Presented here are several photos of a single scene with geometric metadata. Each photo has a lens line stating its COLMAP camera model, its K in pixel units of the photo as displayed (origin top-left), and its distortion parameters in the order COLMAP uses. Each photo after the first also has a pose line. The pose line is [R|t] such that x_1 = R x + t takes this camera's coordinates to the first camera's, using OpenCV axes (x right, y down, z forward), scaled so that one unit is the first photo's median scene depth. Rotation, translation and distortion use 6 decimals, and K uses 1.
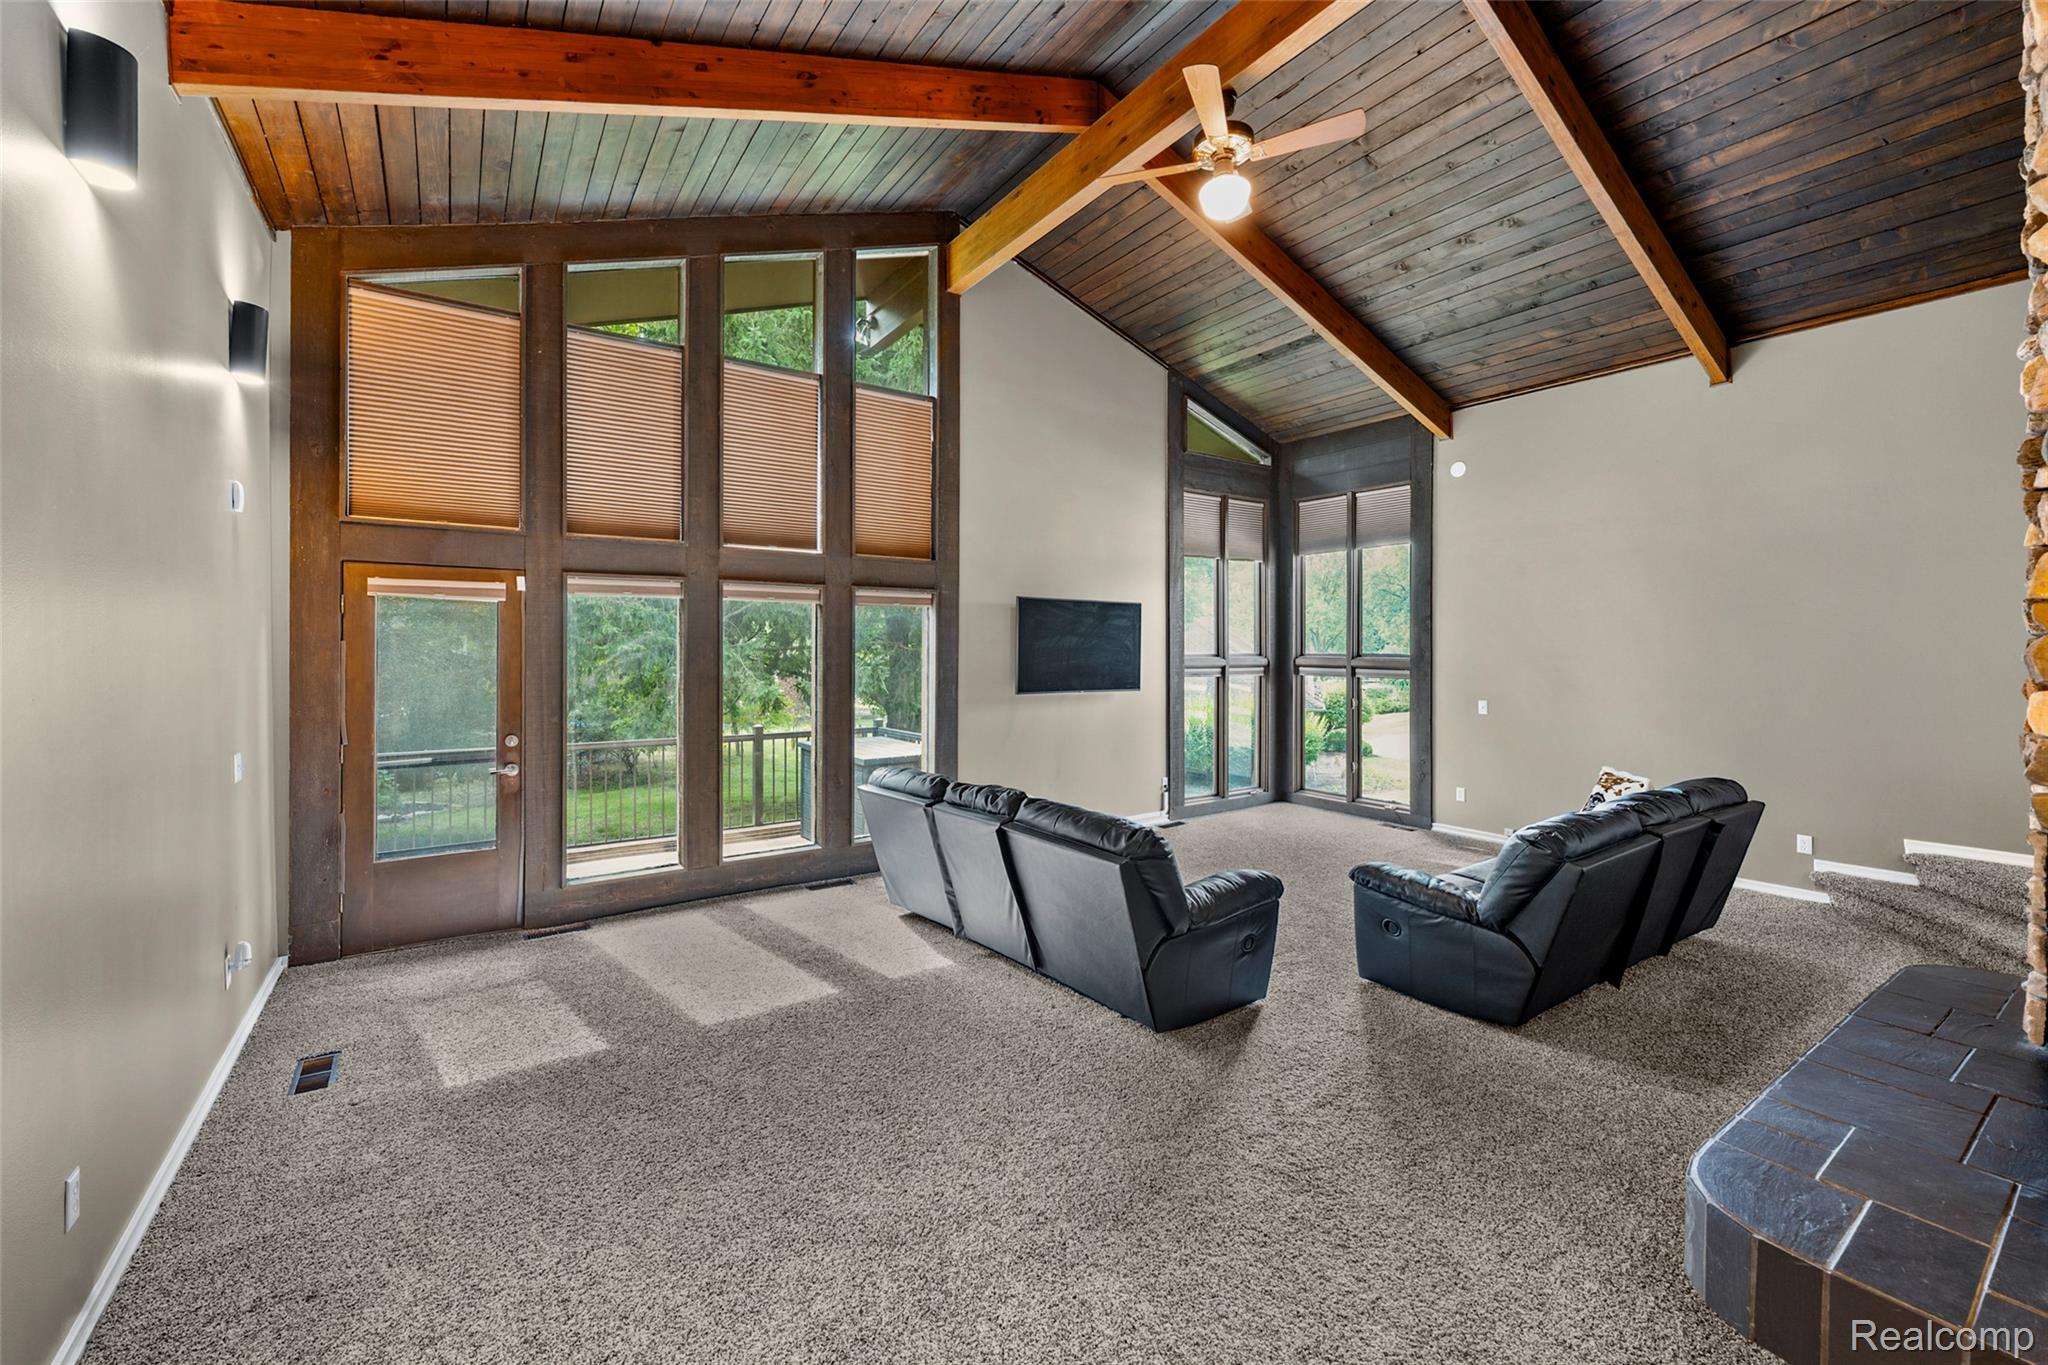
lens RADIAL K [[821.5, 0, 1022.6], [0, 821.5, 649.8], [0, 0, 1]] dist [0.000085, -0.000188]
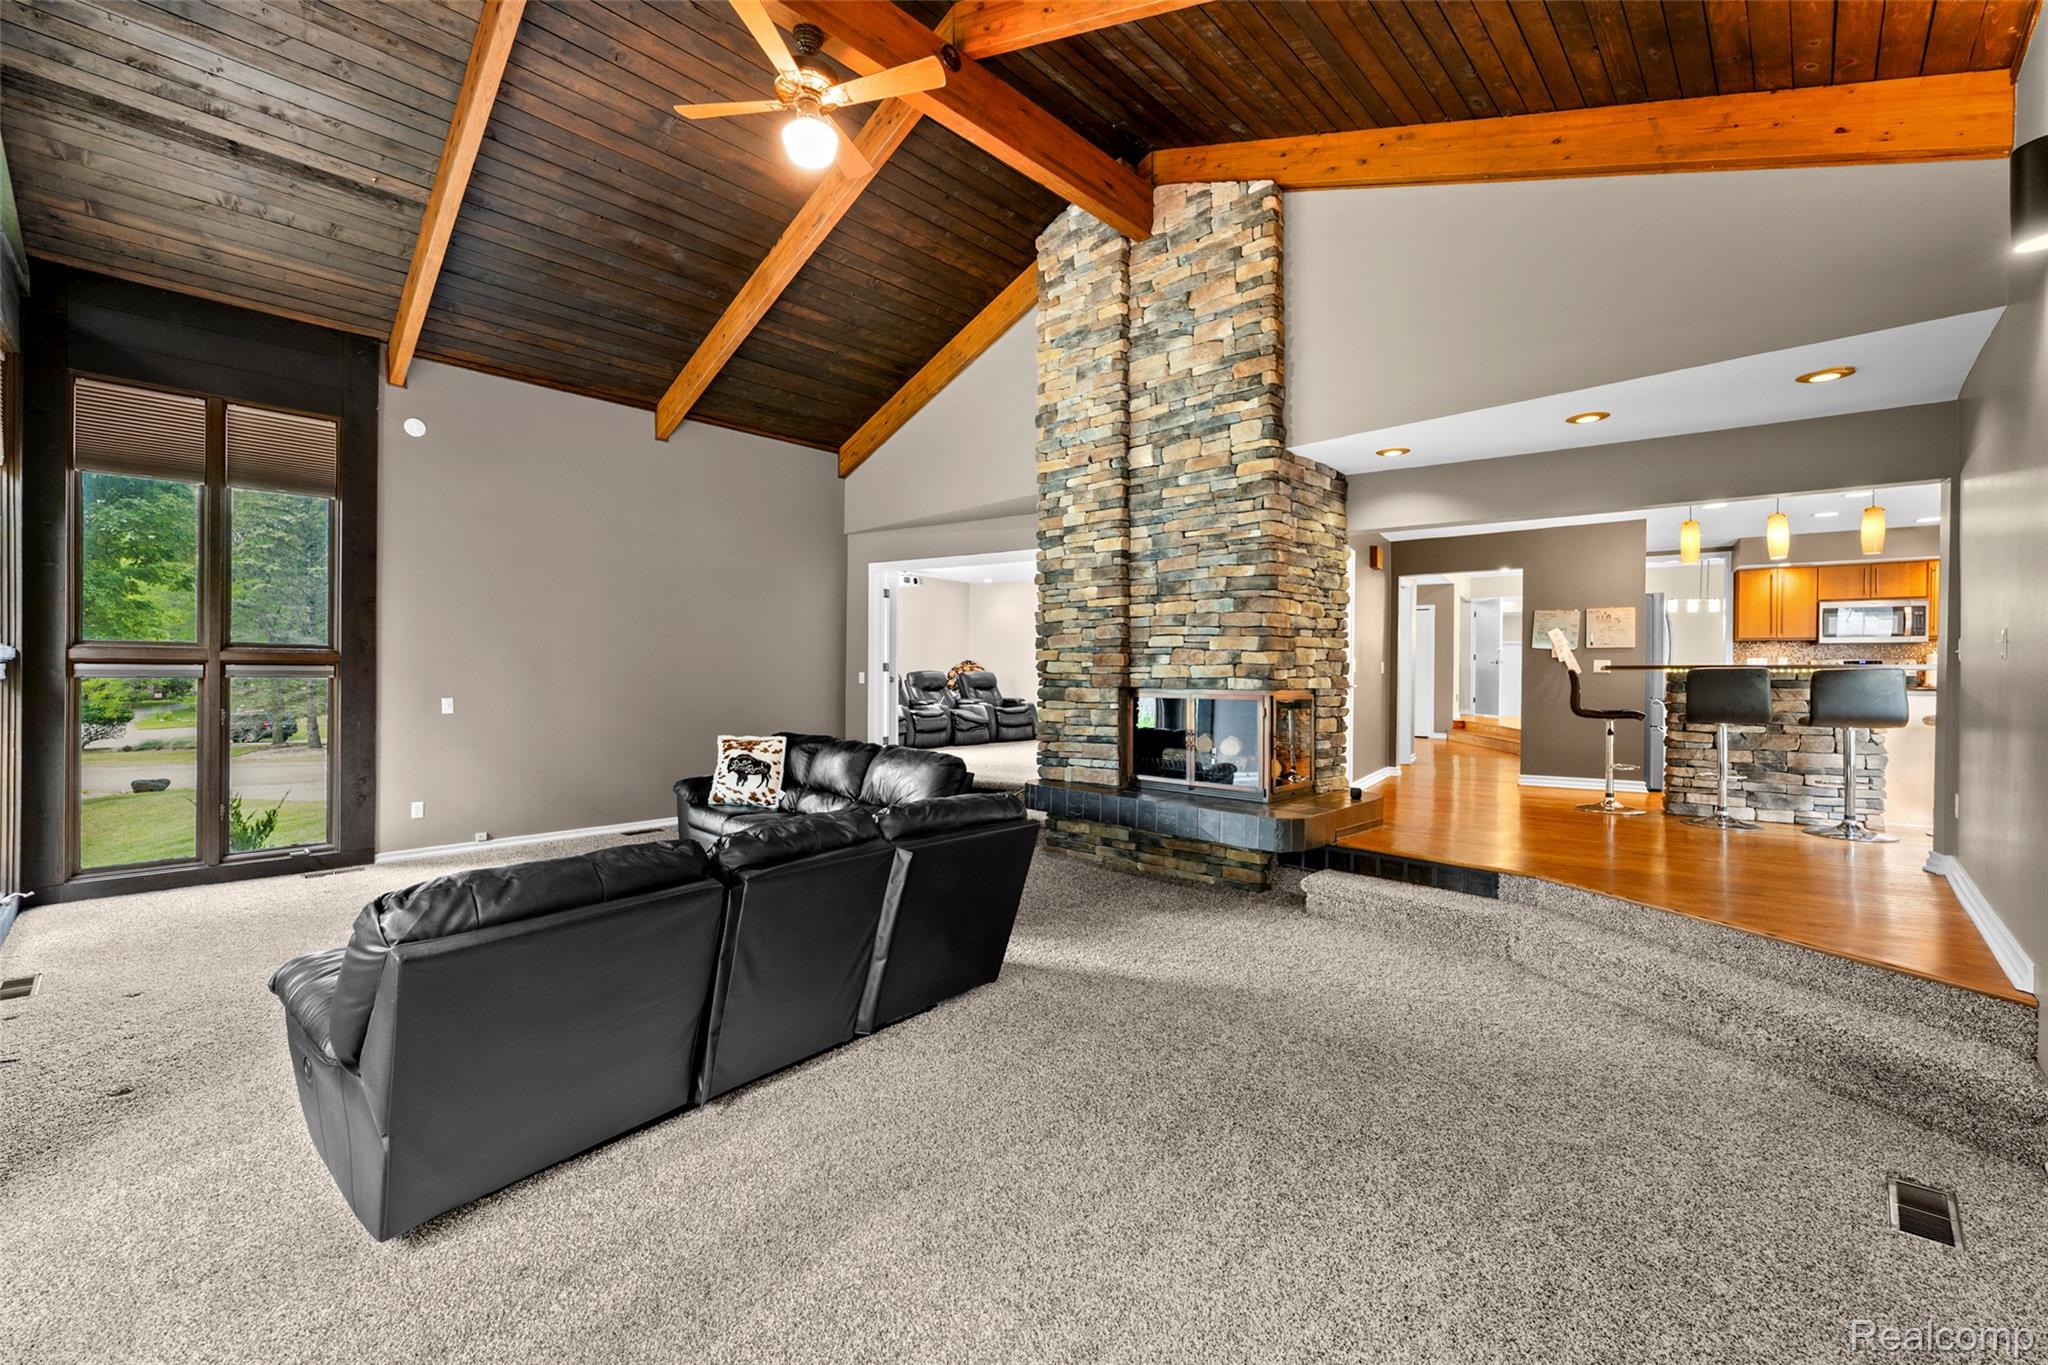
lens RADIAL K [[845.6, 0, 1024.0], [0, 845.6, 682.5], [0, 0, 1]] dist [-0.000718, -0.000181]
pose [[-0.214777, -0.023671, 0.976376, -0.424709], [-0.007120, 0.999718, 0.022671, 0.017577], [-0.976637, -0.002083, -0.214885, 0.529581]]
